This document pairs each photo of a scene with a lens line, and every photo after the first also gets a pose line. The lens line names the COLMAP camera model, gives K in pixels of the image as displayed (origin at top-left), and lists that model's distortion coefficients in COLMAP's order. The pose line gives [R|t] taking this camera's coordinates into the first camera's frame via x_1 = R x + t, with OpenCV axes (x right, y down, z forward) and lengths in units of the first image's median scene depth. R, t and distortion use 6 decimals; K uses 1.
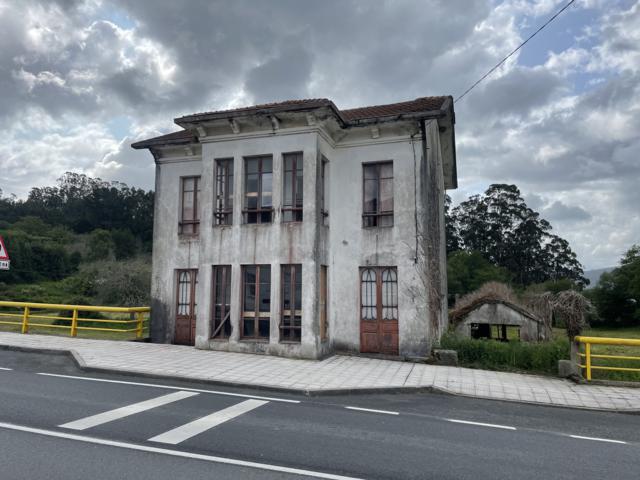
lens RADIAL K [[490.1, 0, 309.1], [0, 490.1, 235.1], [0, 0, 1]] dist [0.070594, -0.078389]
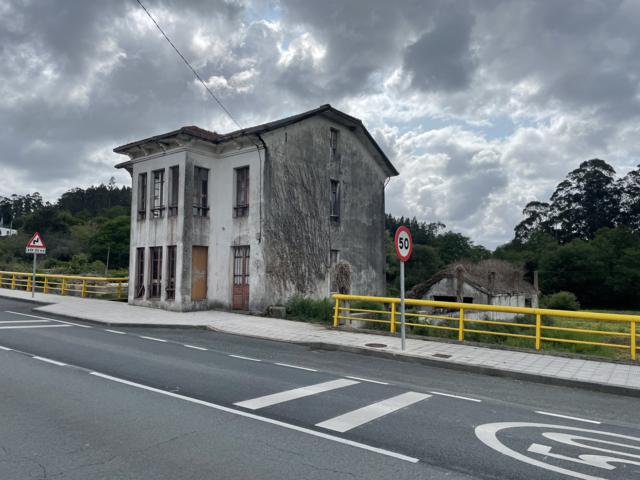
lens RADIAL K [[490.1, 0, 314.4], [0, 490.1, 238.1], [0, 0, 1]] dist [0.070594, -0.078389]
pose [[0.941779, -0.031214, -0.334780, 0.629027], [0.043237, 0.998658, 0.028520, 0.010879], [0.333440, -0.041335, 0.941865, -0.156675]]
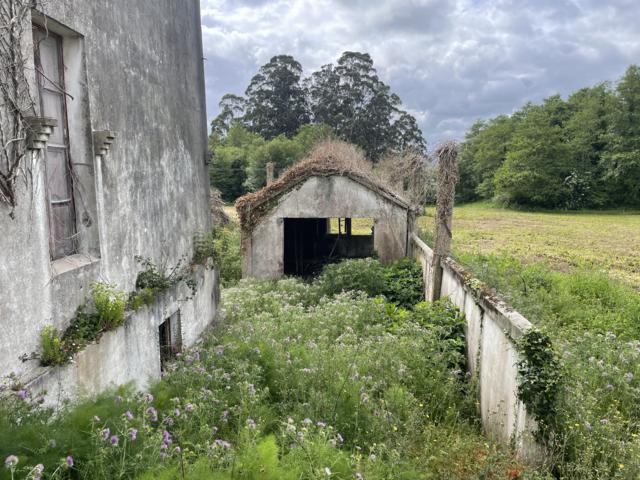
lens RADIAL K [[490.1, 0, 322.0], [0, 490.1, 240.3], [0, 0, 1]] dist [0.070594, -0.078389]
pose [[0.952450, -0.057235, 0.299271, 0.305854], [-0.017368, 0.970404, 0.240862, 0.115257], [-0.304199, -0.234607, 0.923267, 0.753792]]
